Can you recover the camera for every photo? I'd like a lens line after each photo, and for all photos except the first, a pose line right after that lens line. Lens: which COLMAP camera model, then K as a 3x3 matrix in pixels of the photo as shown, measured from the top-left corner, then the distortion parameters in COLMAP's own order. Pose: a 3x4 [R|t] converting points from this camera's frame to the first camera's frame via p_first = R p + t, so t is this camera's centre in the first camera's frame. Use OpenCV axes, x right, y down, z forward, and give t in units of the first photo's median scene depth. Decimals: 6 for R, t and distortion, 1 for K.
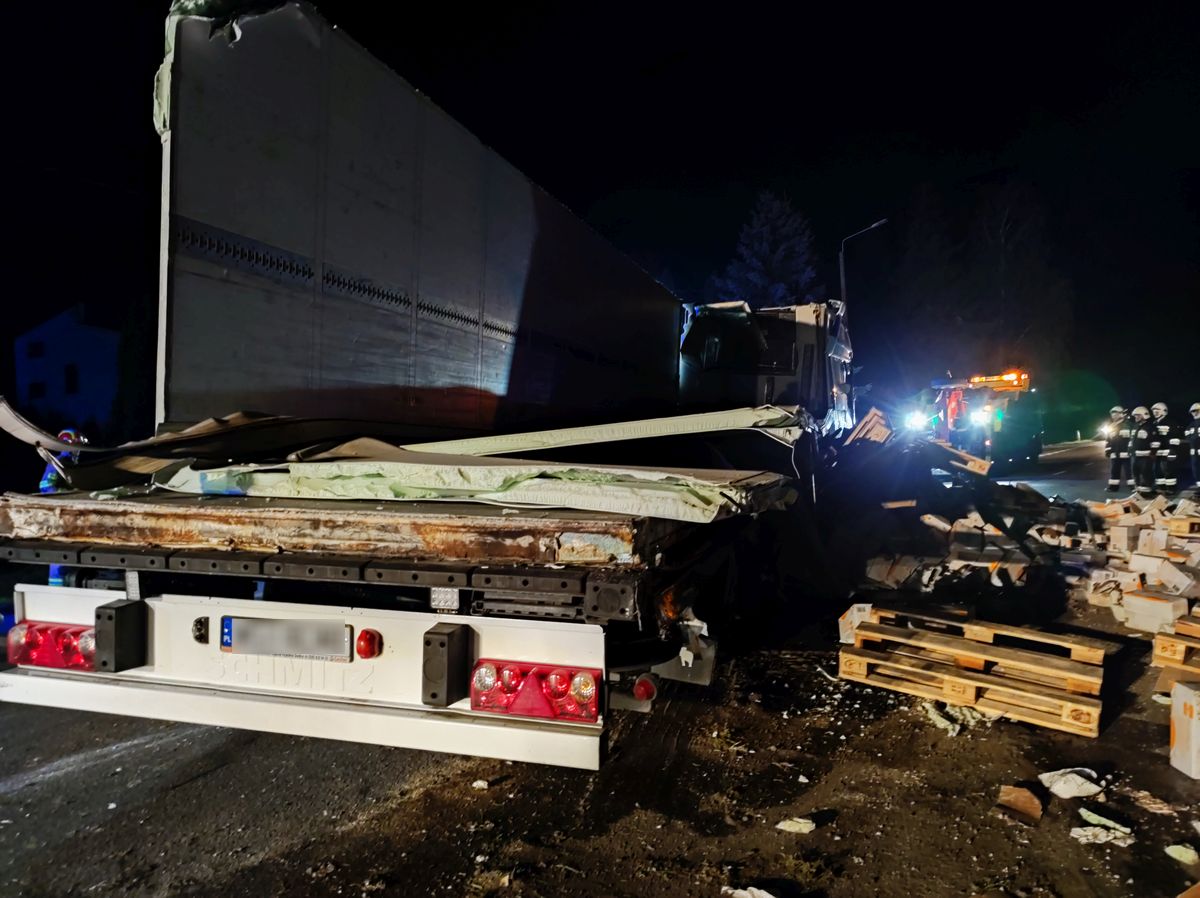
lens RADIAL K [[884.5, 0, 595.6], [0, 884.5, 442.4], [0, 0, 1]] dist [0.046514, -0.033093]
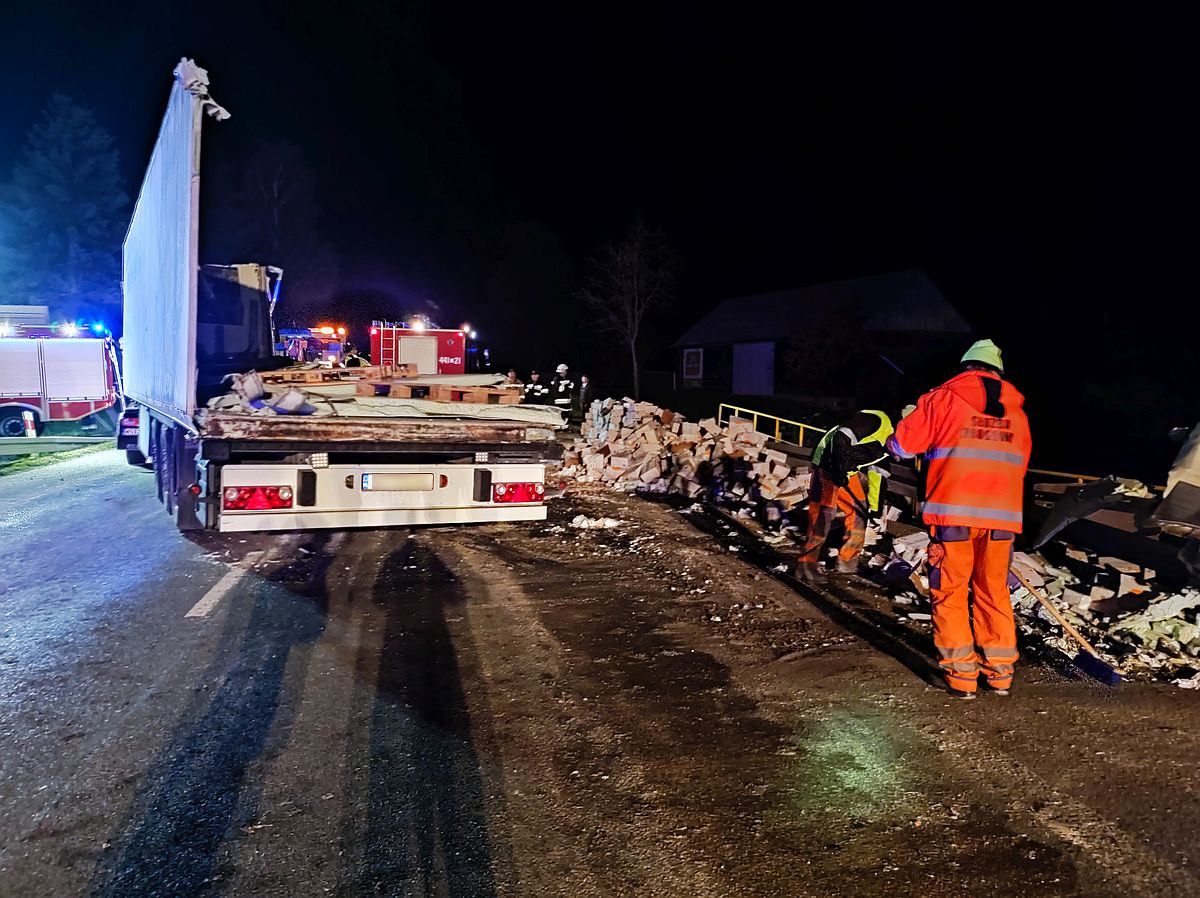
lens RADIAL K [[884.5, 0, 608.5], [0, 884.5, 448.0], [0, 0, 1]] dist [0.046514, -0.033093]
pose [[0.706098, -0.025143, 0.707668, -1.497887], [-0.026962, 0.997690, 0.062349, -0.002571], [-0.707601, -0.063105, 0.703789, -0.822226]]
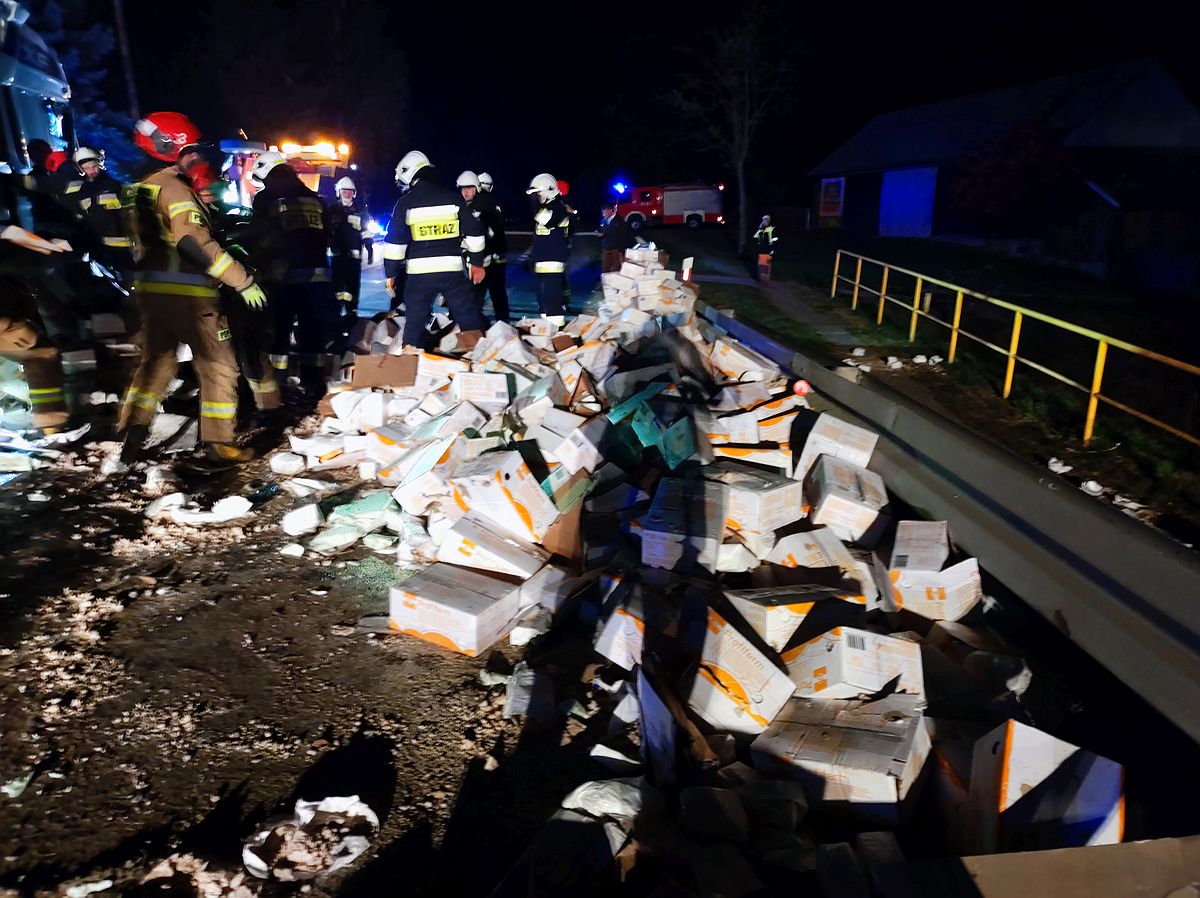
lens RADIAL K [[884.5, 0, 612.3], [0, 884.5, 452.8], [0, 0, 1]] dist [0.046514, -0.033093]
pose [[0.809029, -0.119123, 0.575571, 3.191693], [-0.030499, 0.969420, 0.243506, -0.027308], [-0.586977, -0.214558, 0.780655, 2.106153]]
